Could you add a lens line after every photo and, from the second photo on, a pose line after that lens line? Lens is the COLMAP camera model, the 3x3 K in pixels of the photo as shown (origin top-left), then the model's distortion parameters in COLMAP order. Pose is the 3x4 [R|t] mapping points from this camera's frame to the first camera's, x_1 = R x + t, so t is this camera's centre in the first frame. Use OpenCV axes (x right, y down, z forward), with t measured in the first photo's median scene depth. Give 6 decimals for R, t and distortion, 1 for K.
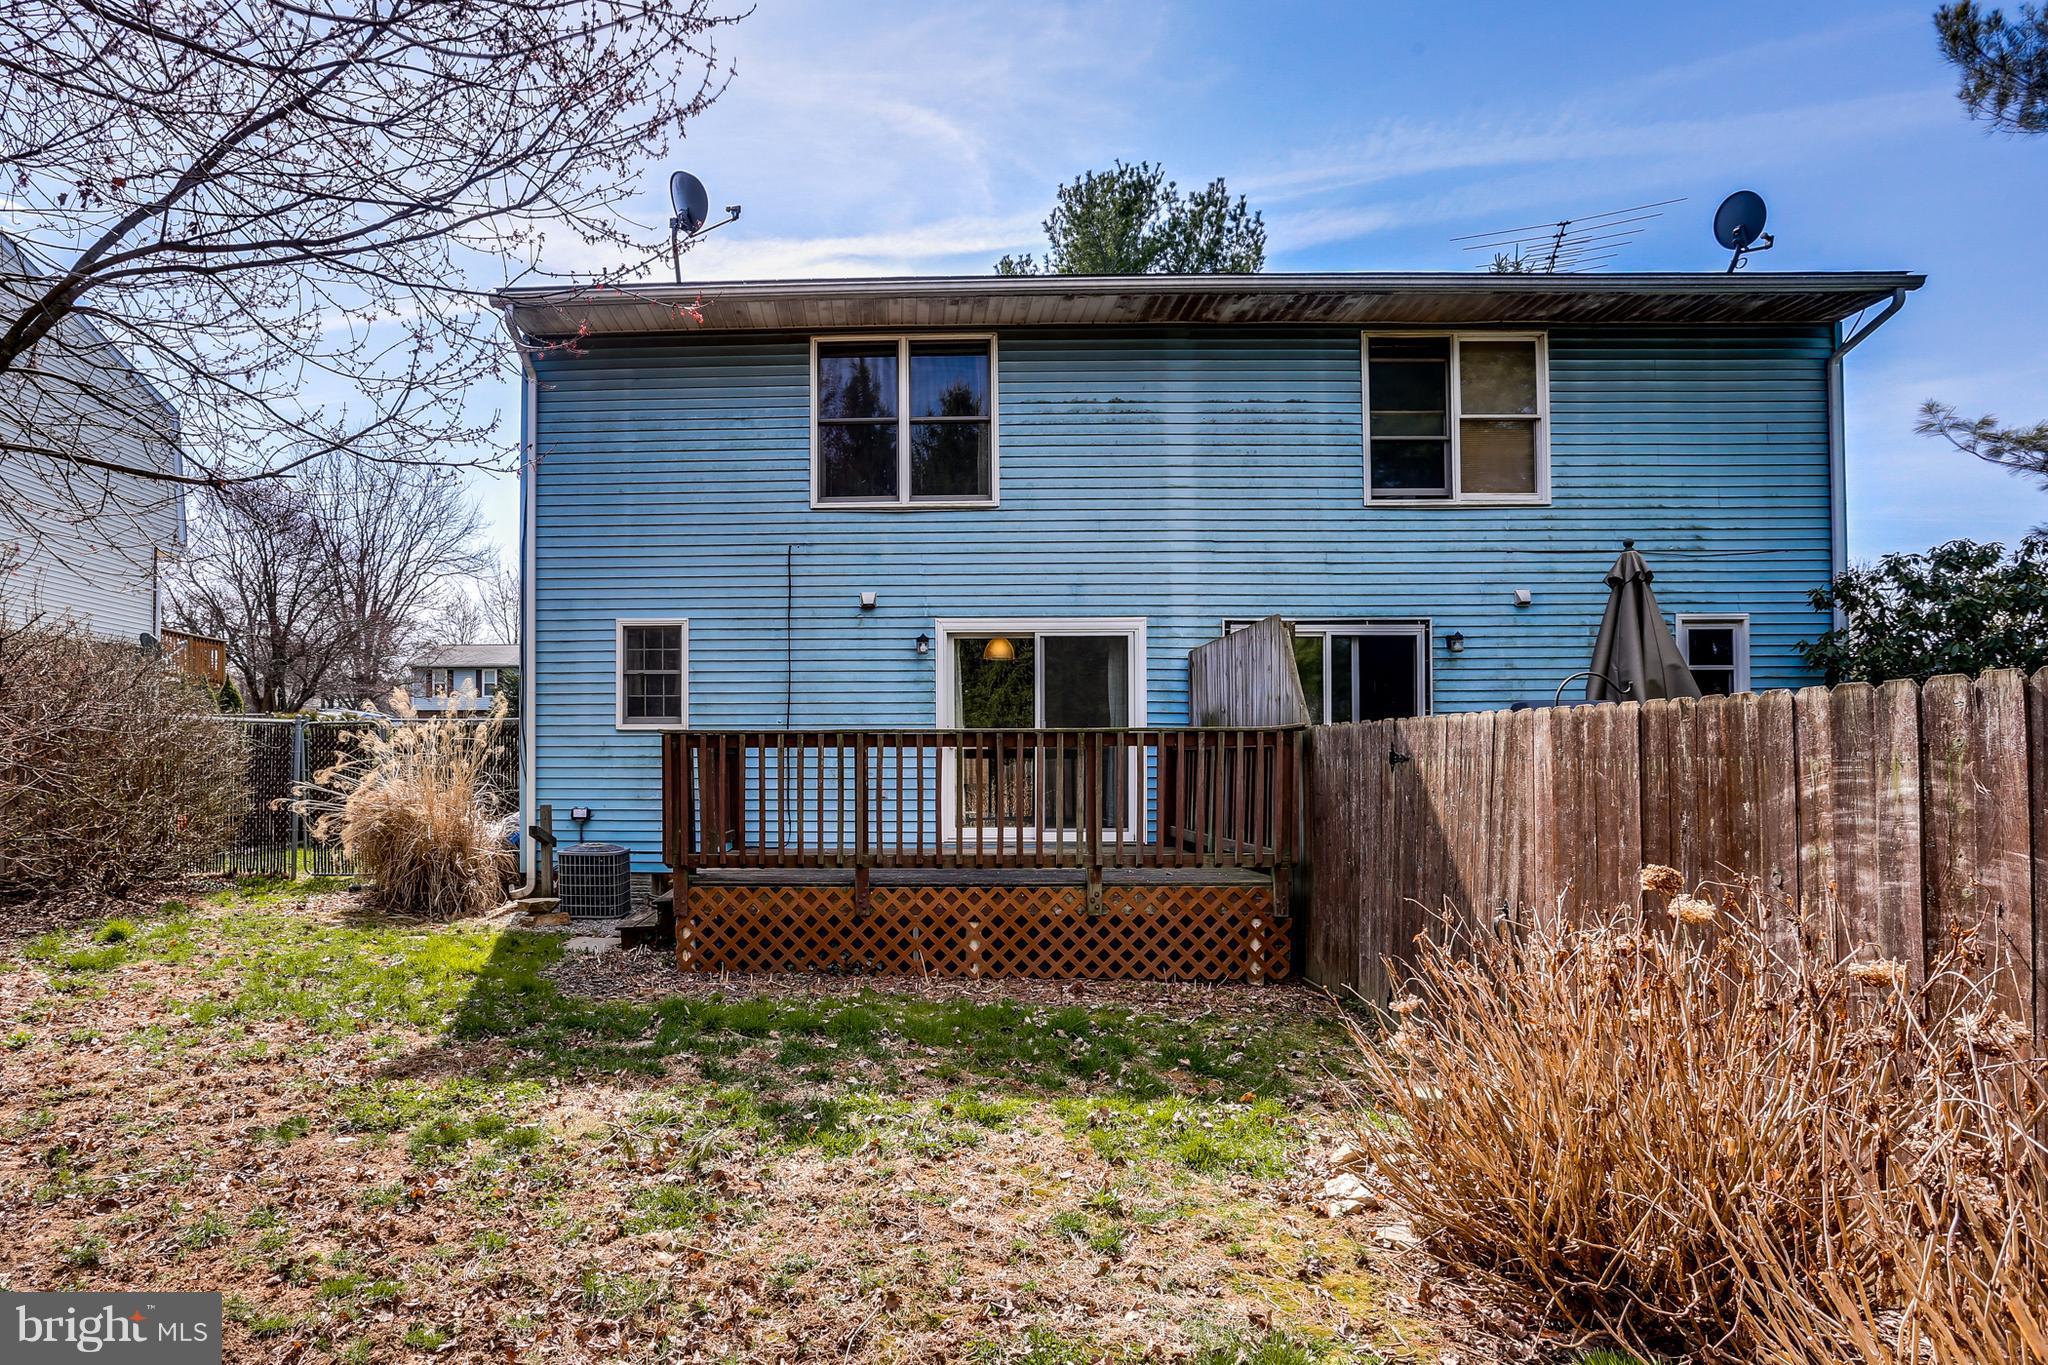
lens RADIAL K [[955.2, 0, 1030.1], [0, 955.2, 604.8], [0, 0, 1]] dist [-0.048472, 0.019405]
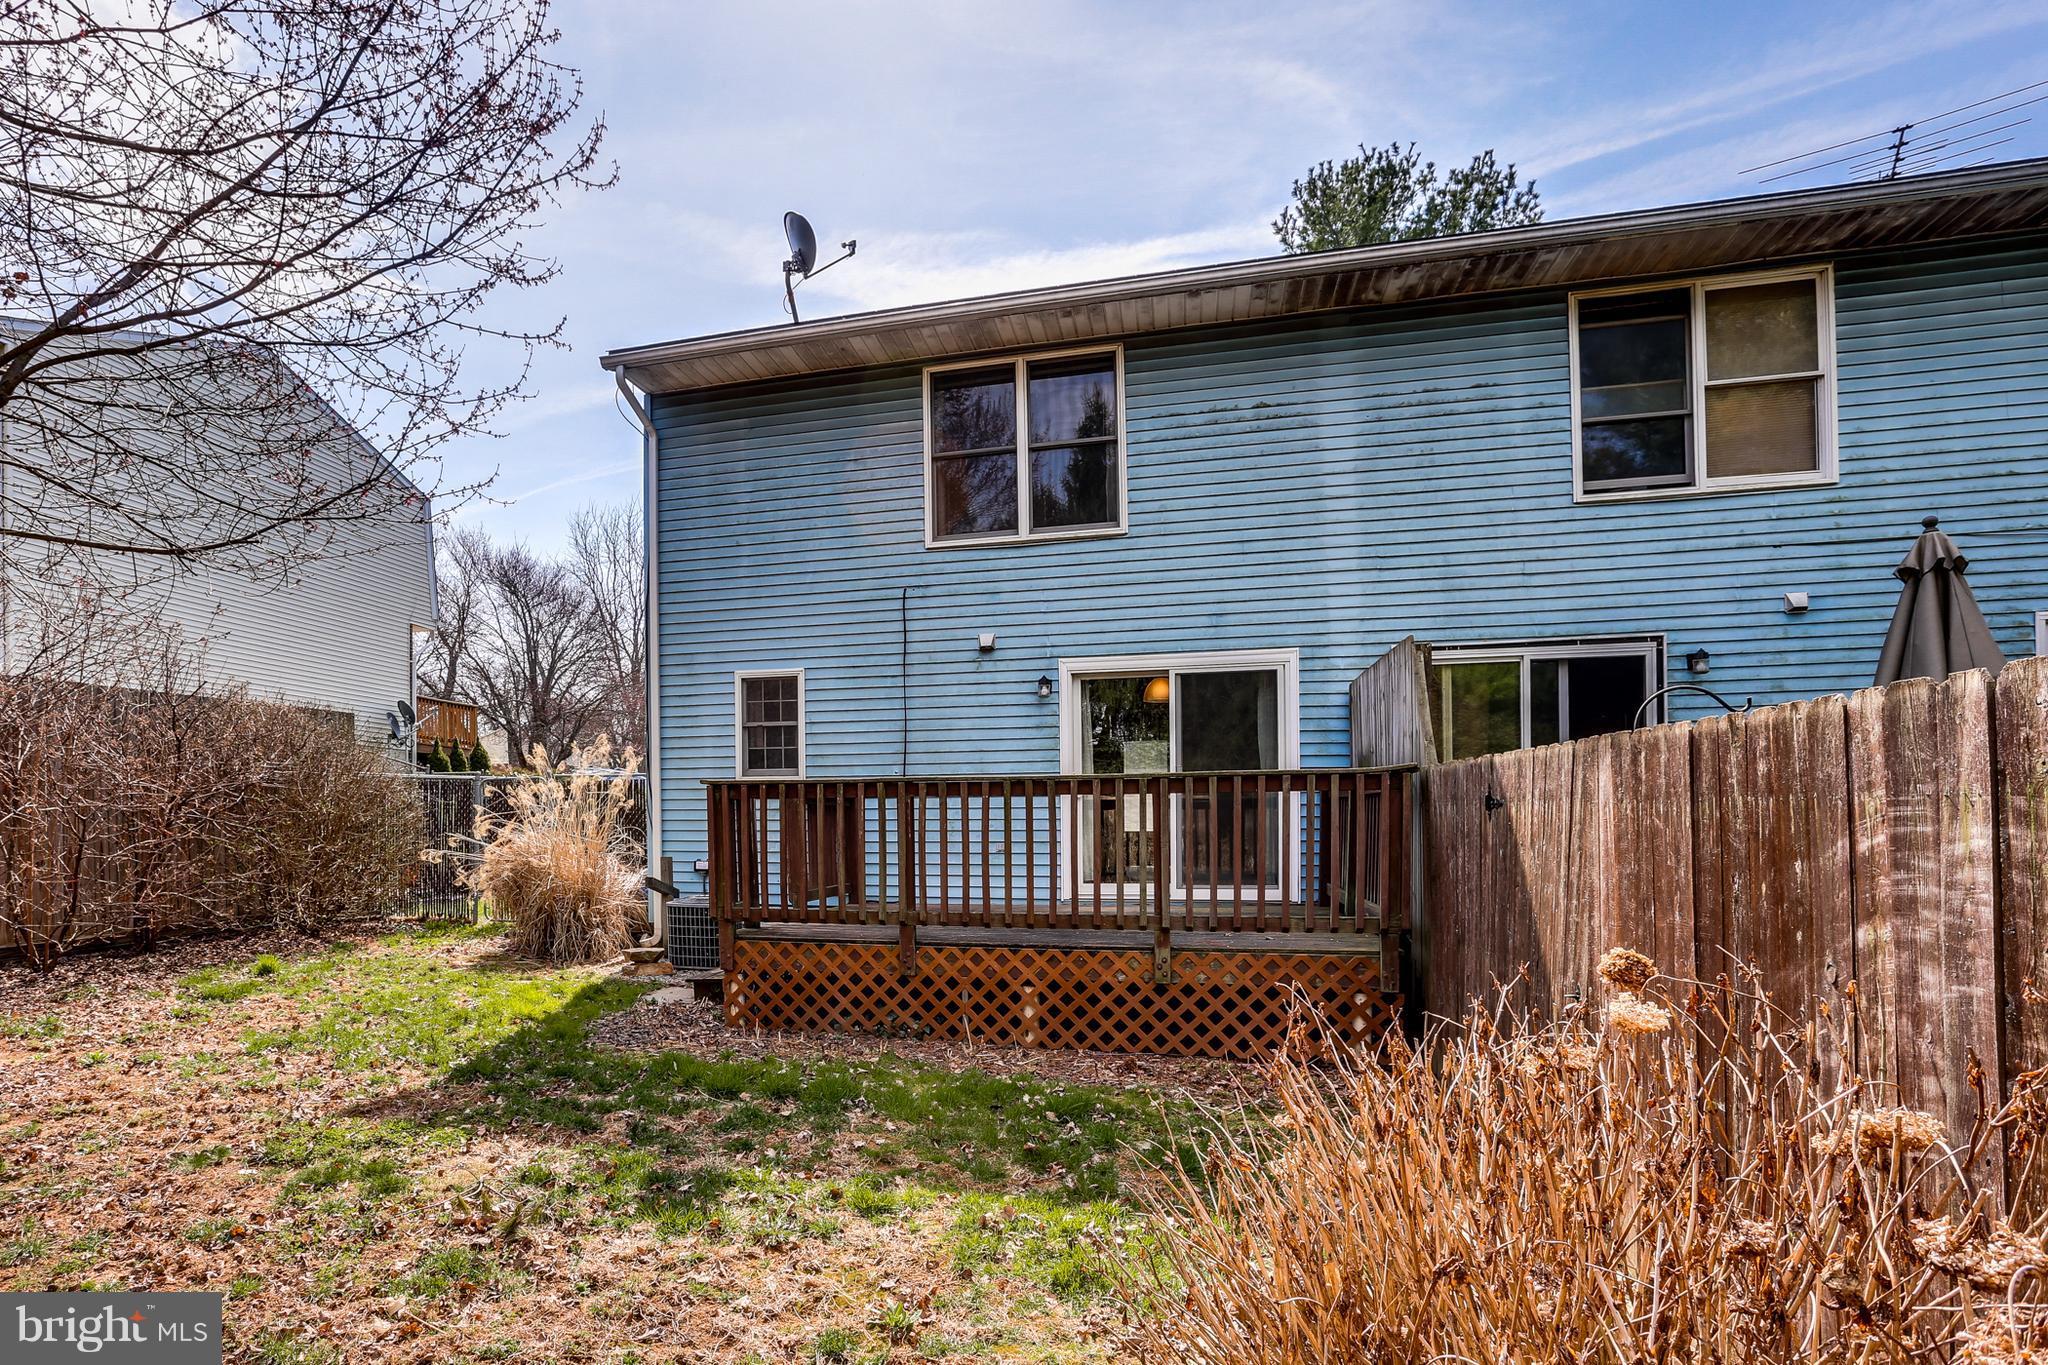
lens RADIAL K [[1007.5, 0, 1018.7], [0, 1007.5, 672.6], [0, 0, 1]] dist [-0.055001, 0.023444]
pose [[0.969301, -0.038446, -0.242852, 0.132372], [0.044105, 0.998866, 0.017909, 0.011739], [0.241888, -0.028070, 0.969898, 0.055090]]
